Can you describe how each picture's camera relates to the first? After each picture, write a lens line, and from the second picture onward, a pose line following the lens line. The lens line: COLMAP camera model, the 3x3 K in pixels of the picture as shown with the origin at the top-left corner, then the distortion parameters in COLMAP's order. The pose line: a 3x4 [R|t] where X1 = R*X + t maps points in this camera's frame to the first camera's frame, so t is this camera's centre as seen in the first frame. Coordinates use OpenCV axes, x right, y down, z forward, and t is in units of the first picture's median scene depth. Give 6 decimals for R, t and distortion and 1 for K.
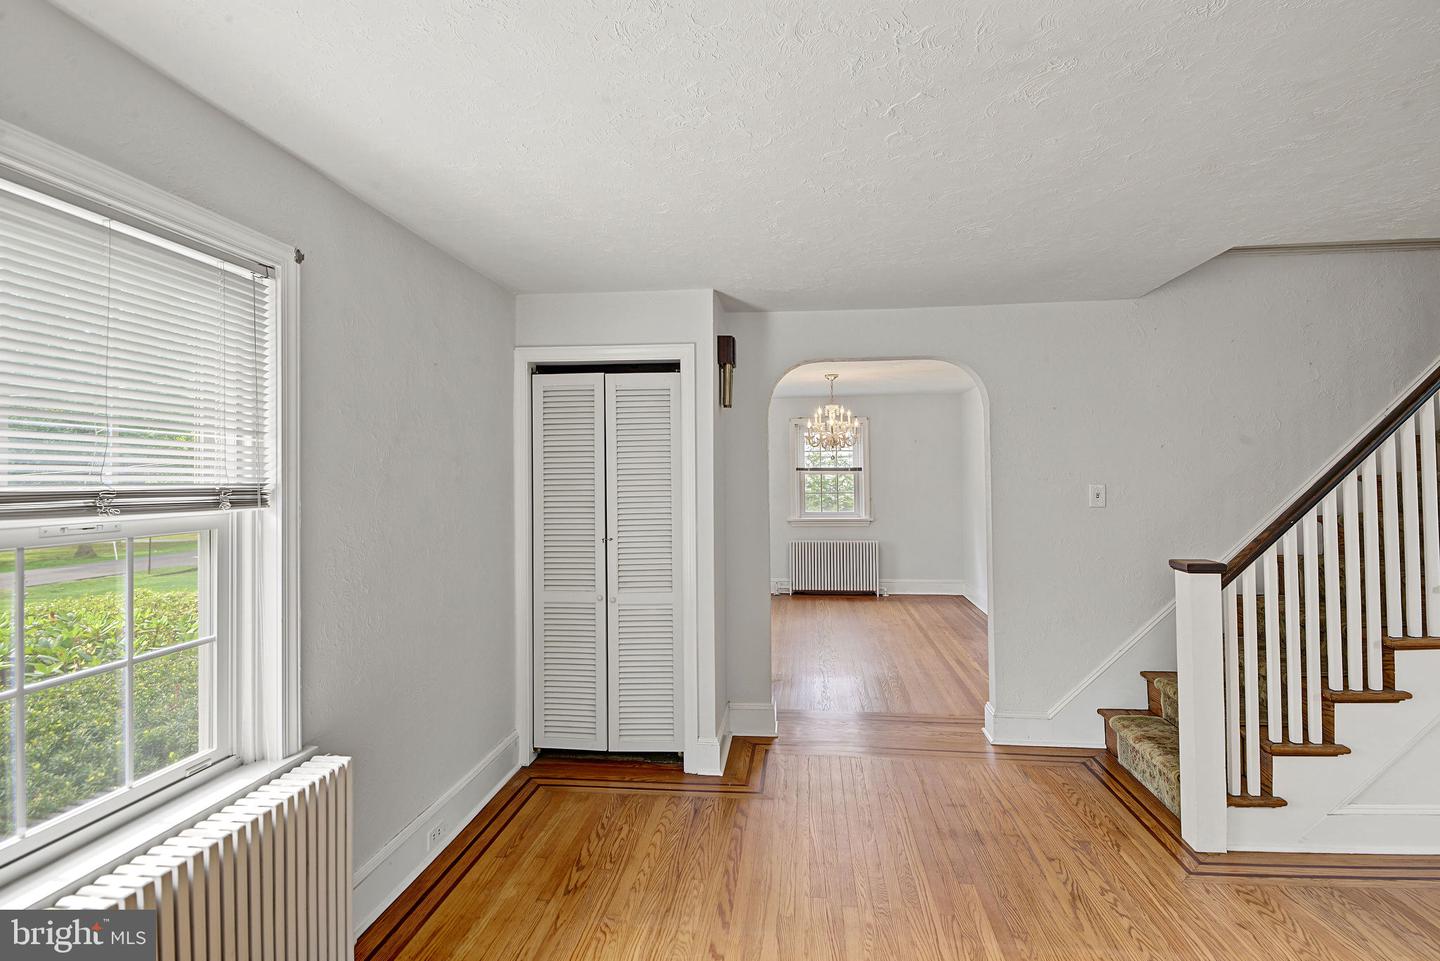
lens RADIAL K [[696.1, 0, 719.6], [0, 696.1, 473.9], [0, 0, 1]] dist [0.006108, -0.001624]
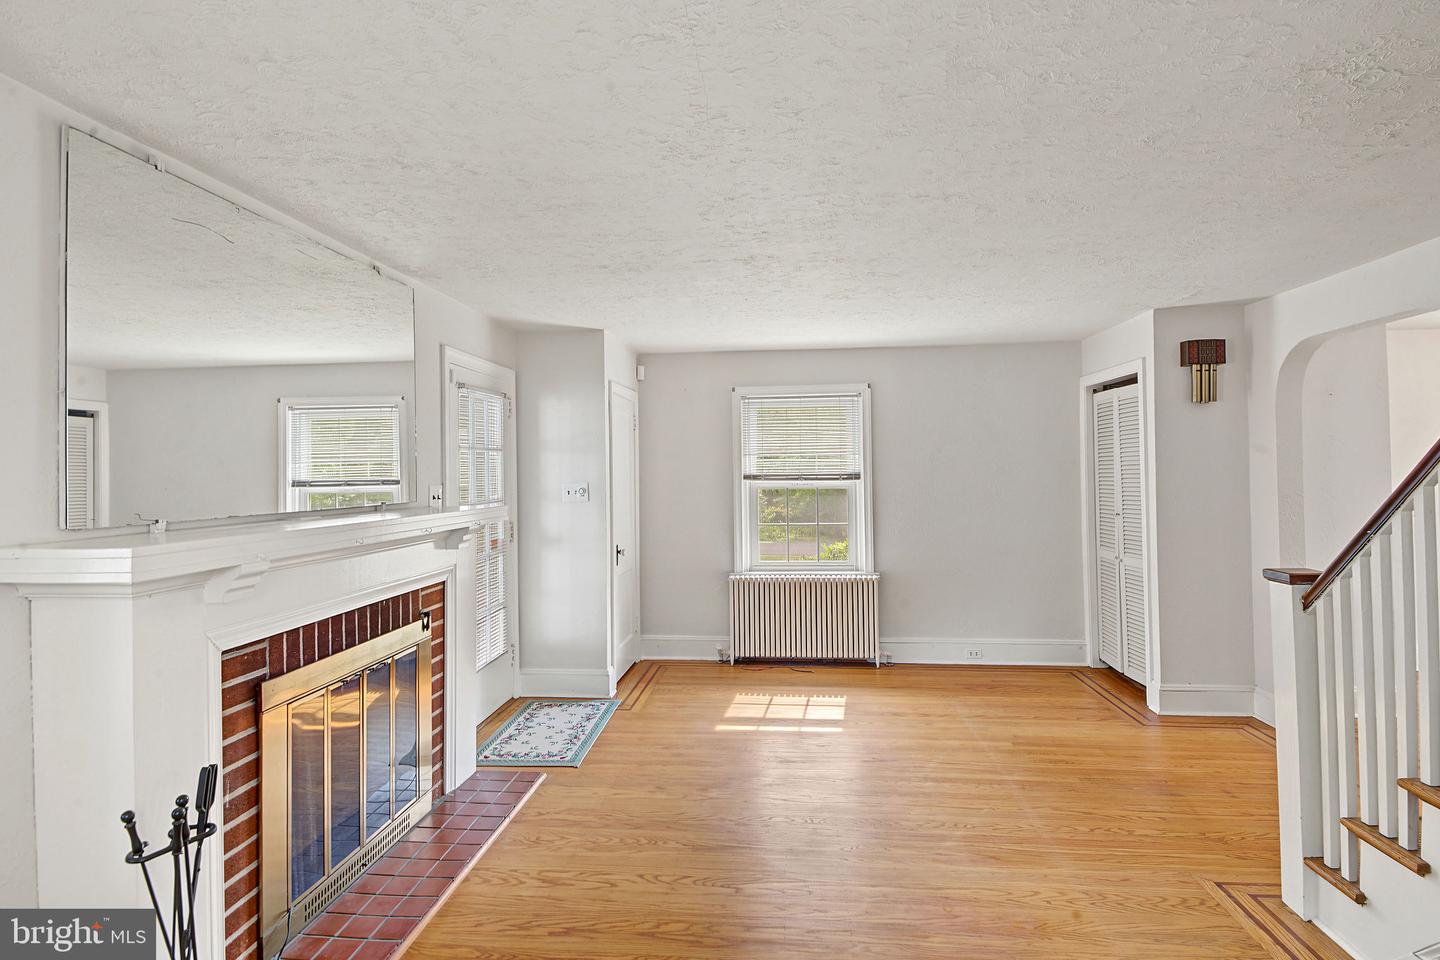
lens RADIAL K [[696.1, 0, 717.1], [0, 696.1, 472.8], [0, 0, 1]] dist [0.006108, -0.001624]
pose [[0.009646, 0.012527, -0.999875, 1.550170], [0.019032, 0.999738, 0.012709, -0.019921], [0.999772, -0.019152, 0.009405, 0.295349]]
